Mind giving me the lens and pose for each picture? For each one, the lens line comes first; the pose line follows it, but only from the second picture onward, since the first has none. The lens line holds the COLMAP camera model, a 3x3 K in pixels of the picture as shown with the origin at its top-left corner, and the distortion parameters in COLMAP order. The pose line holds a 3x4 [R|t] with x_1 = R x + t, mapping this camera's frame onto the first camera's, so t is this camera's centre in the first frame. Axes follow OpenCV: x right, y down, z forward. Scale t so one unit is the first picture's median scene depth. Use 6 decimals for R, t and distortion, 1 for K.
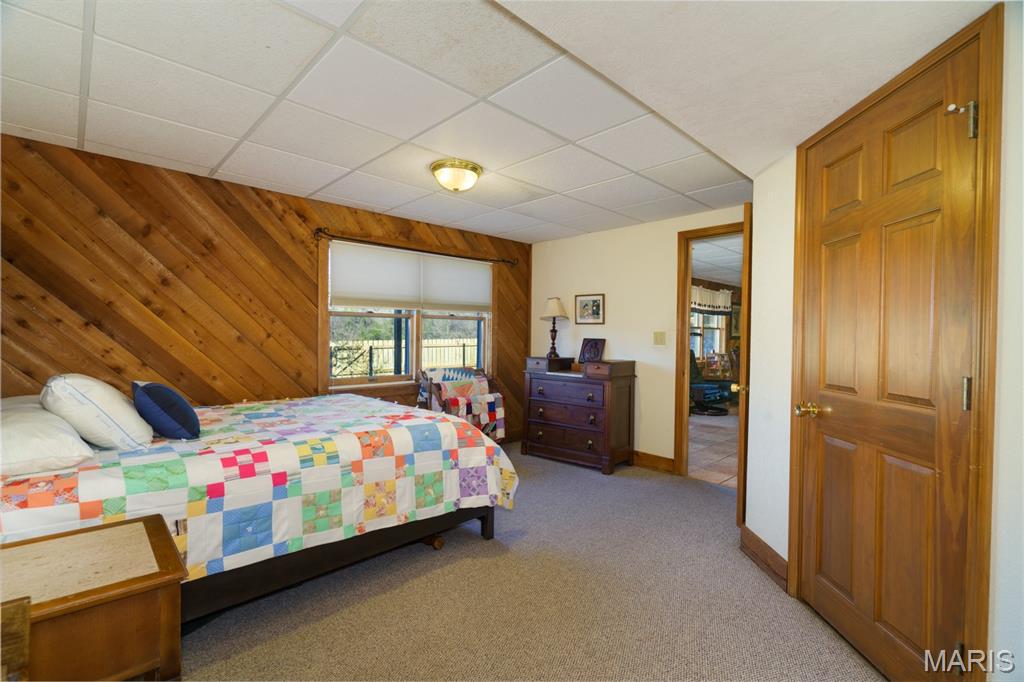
lens RADIAL K [[460.4, 0, 512.0], [0, 460.4, 341.0], [0, 0, 1]] dist [-0.000341, -0.000137]
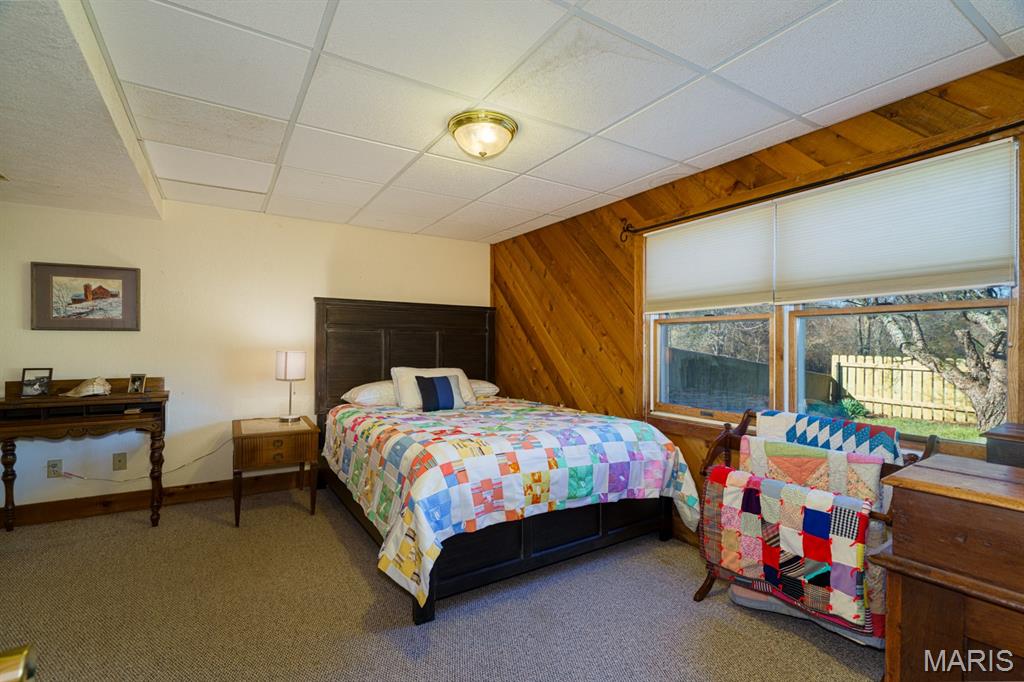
lens RADIAL K [[460.4, 0, 512.0], [0, 460.4, 341.0], [0, 0, 1]] dist [-0.000341, -0.000137]
pose [[-0.207805, -0.018056, -0.978004, 0.448139], [-0.024029, 0.999622, -0.013349, -0.007083], [0.977875, 0.020726, -0.208161, 0.889704]]
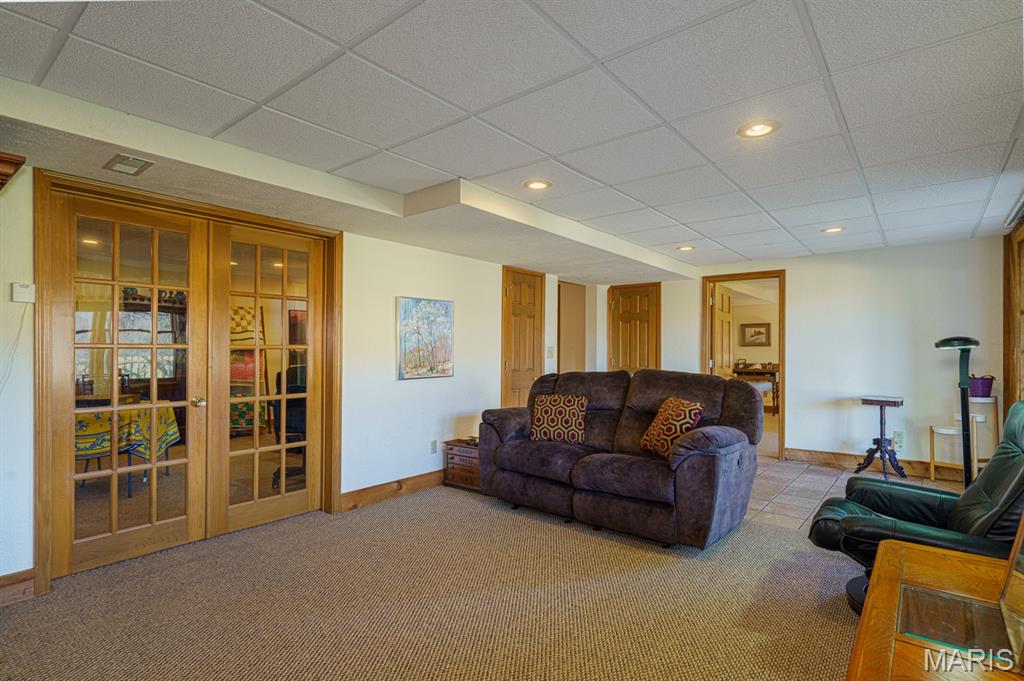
lens RADIAL K [[513.5, 0, 512.0], [0, 513.5, 340.5], [0, 0, 1]] dist [0.000238, 0.000009]
pose [[-0.993047, -0.015388, -0.116710, 0.830279], [-0.015697, 0.999875, 0.001733, -0.018596], [0.116669, 0.003553, -0.993165, 1.550777]]
